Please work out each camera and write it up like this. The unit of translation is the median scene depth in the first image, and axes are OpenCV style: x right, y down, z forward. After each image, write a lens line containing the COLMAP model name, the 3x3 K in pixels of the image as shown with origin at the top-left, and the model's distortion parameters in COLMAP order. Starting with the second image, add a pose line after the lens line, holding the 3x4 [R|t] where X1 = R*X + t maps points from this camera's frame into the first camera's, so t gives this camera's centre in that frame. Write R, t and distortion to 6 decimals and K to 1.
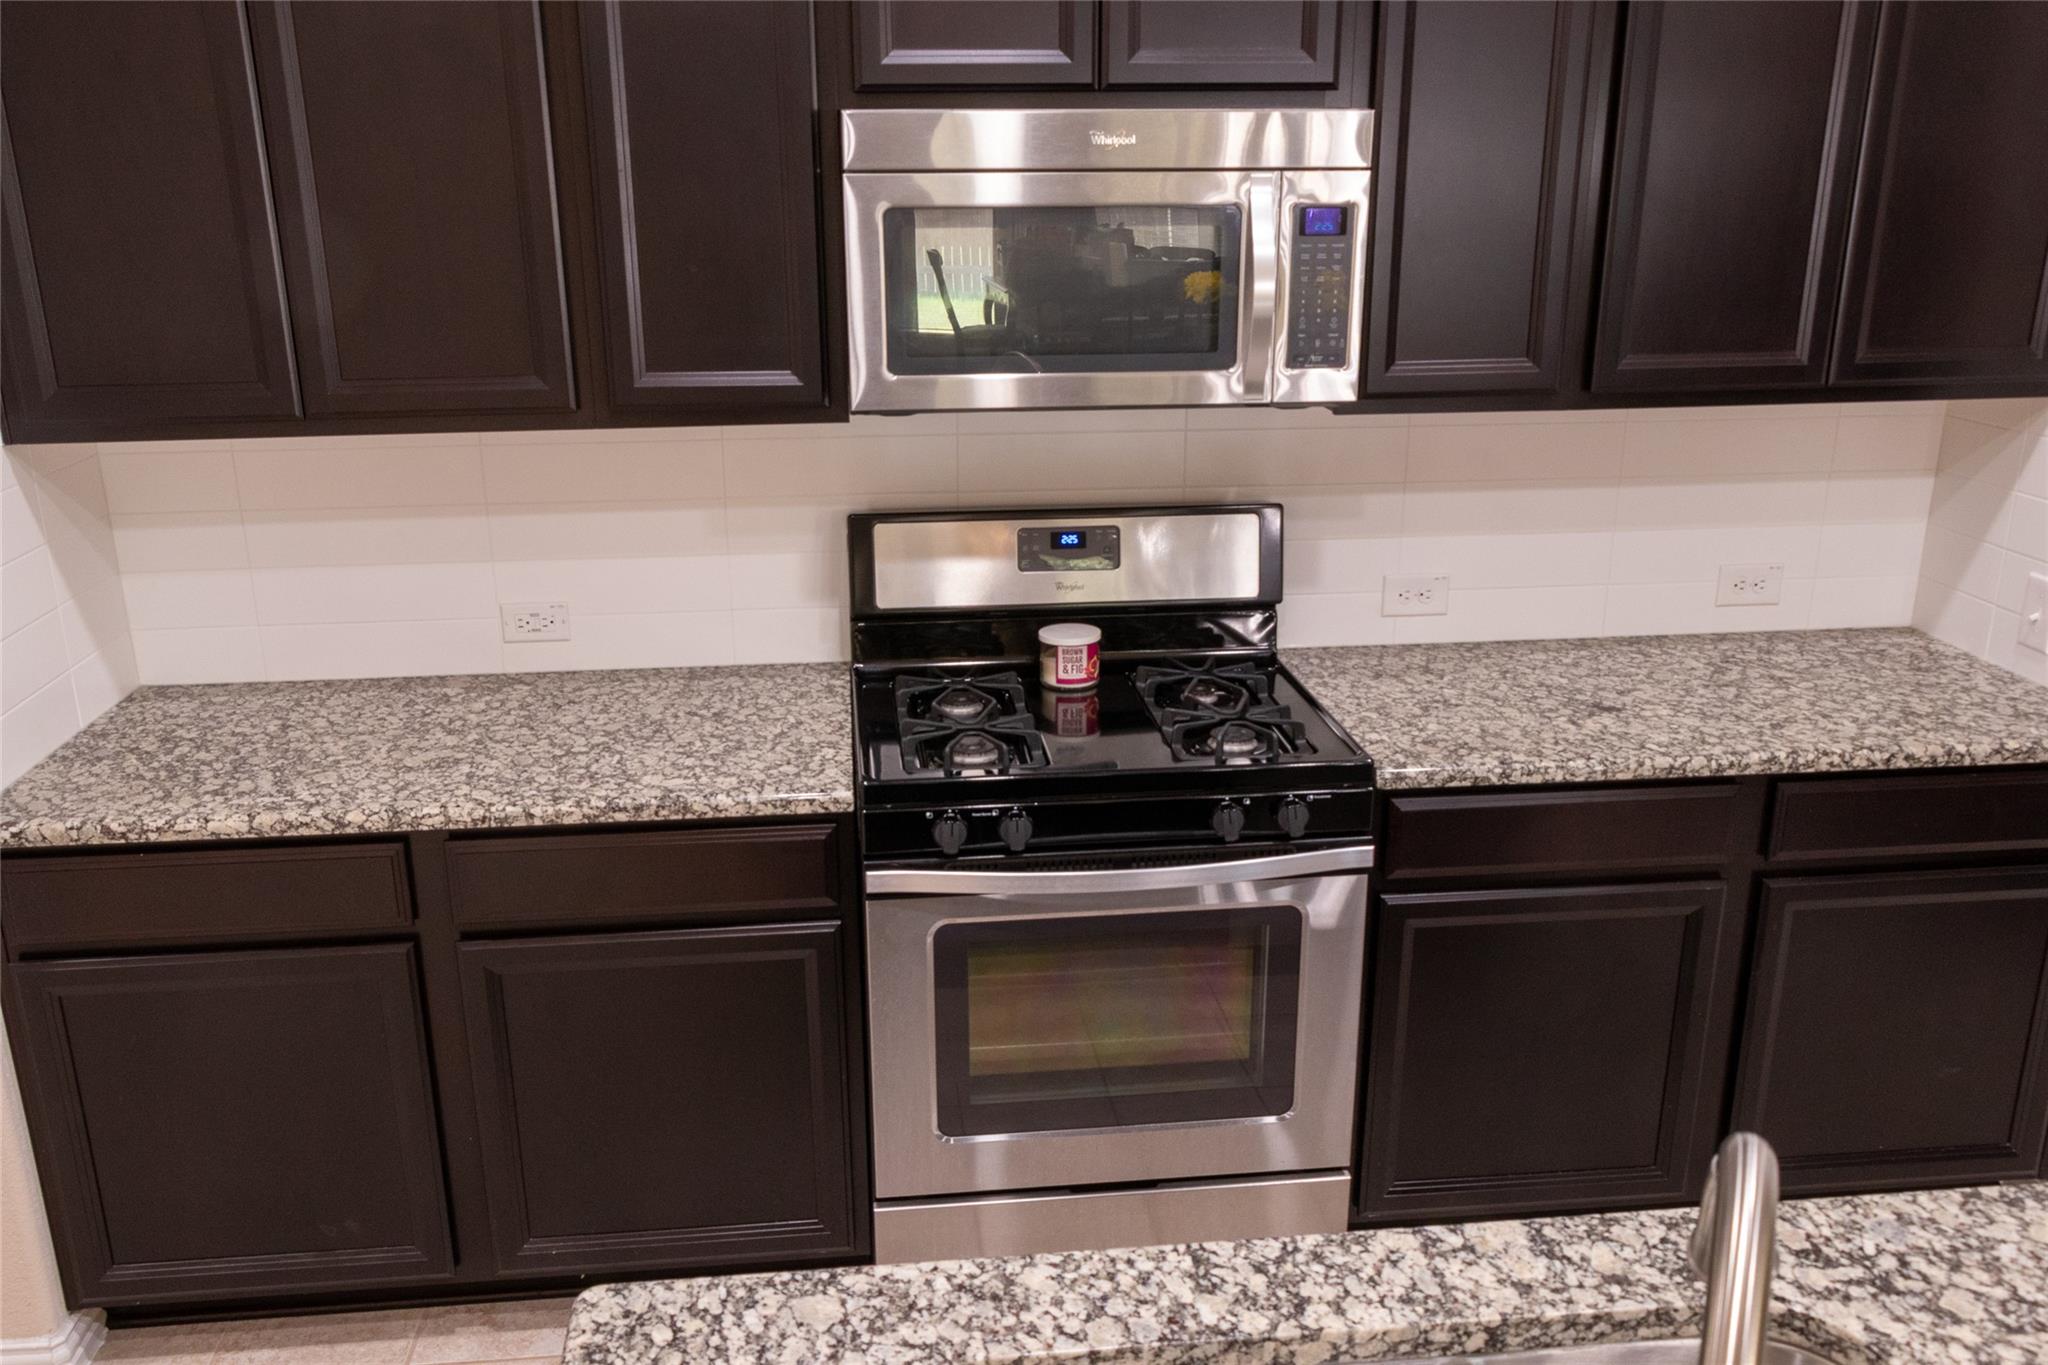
lens RADIAL K [[1682.8, 0, 1001.5], [0, 1682.8, 694.6], [0, 0, 1]] dist [0.004272, 0.001680]
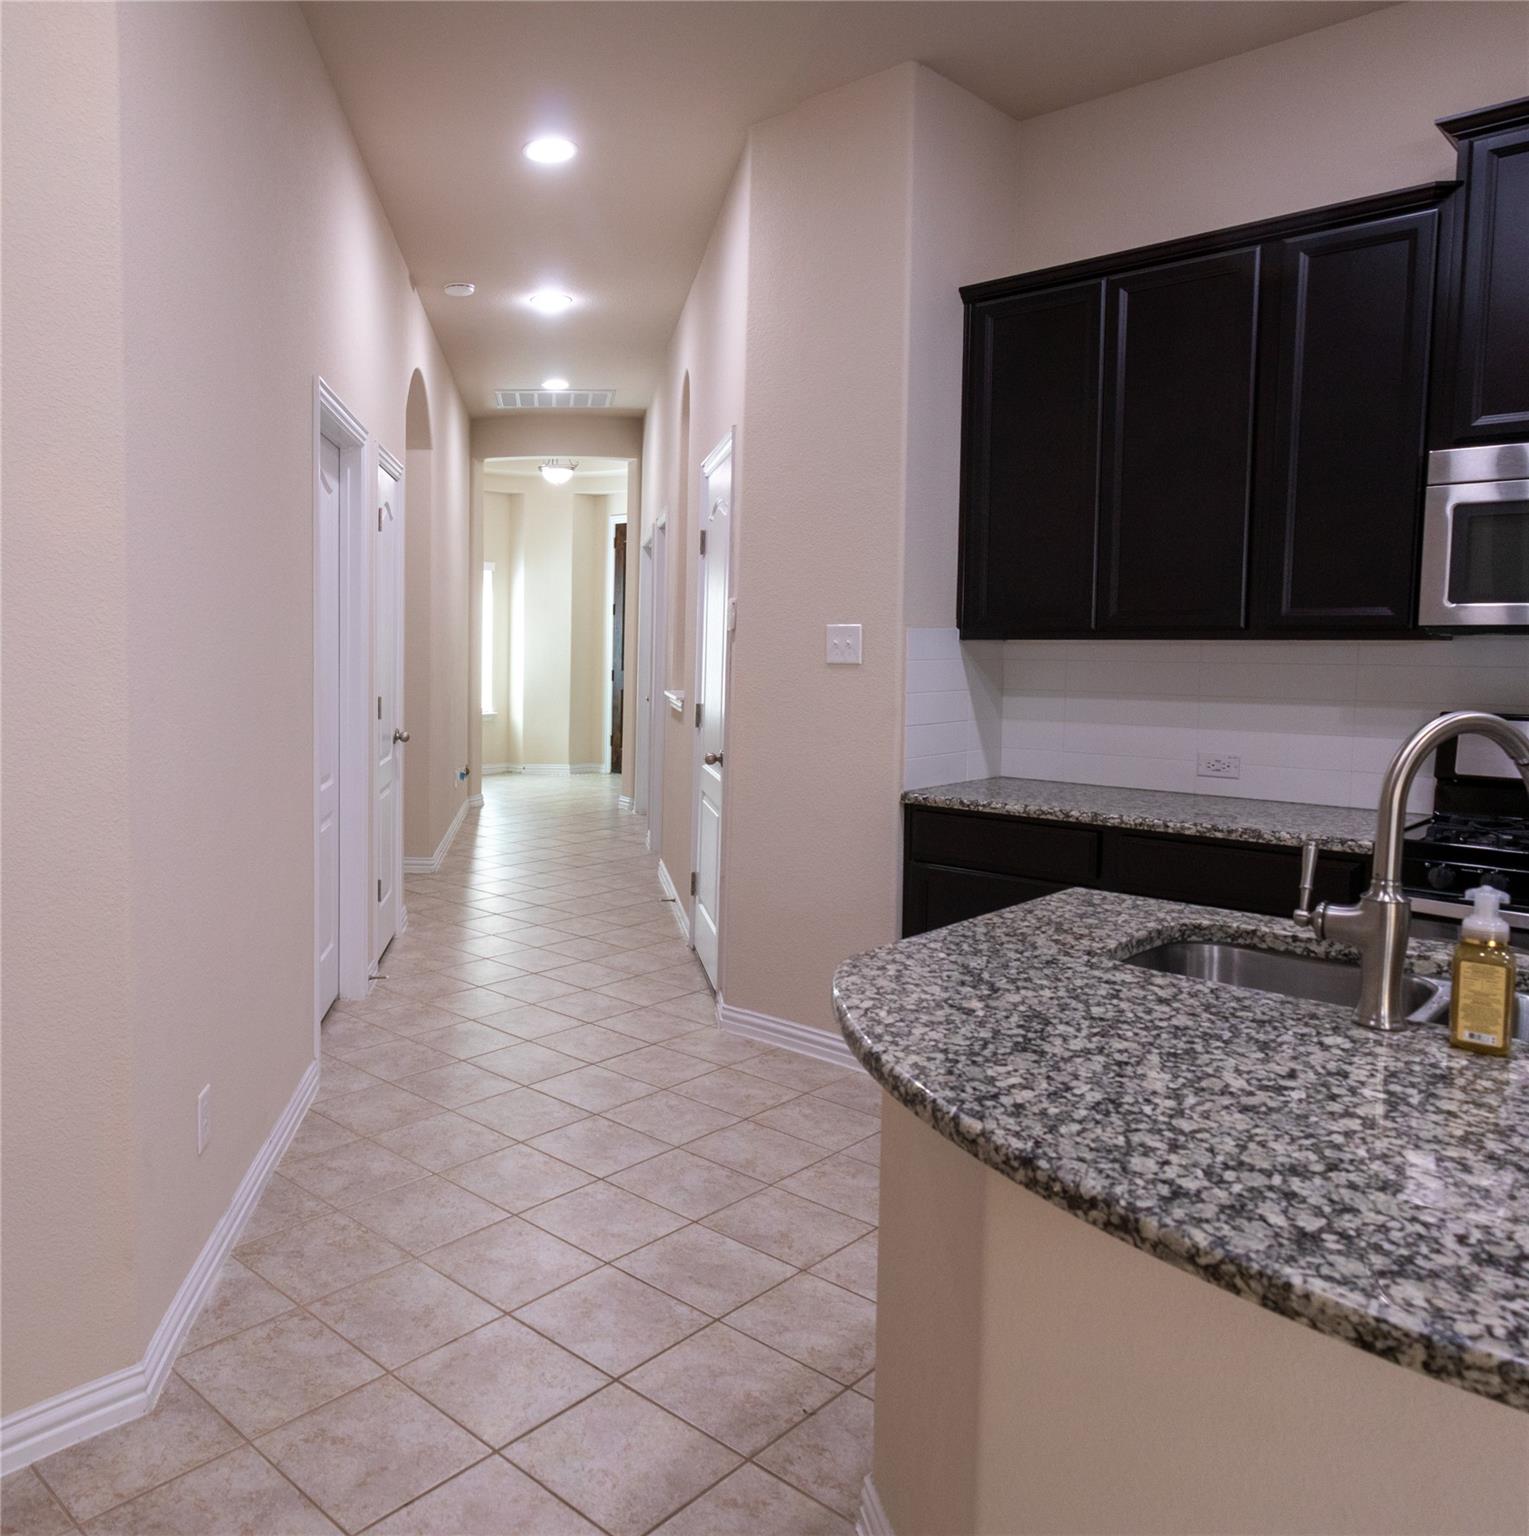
lens RADIAL K [[1234.1, 0, 499.2], [0, 1234.1, 739.6], [0, 0, 1]] dist [0.002373, -0.000880]
pose [[0.595147, 0.074001, -0.800202, 0.349895], [-0.253038, 0.962357, -0.099199, 0.286731], [0.762740, 0.261519, 0.591469, -0.381826]]
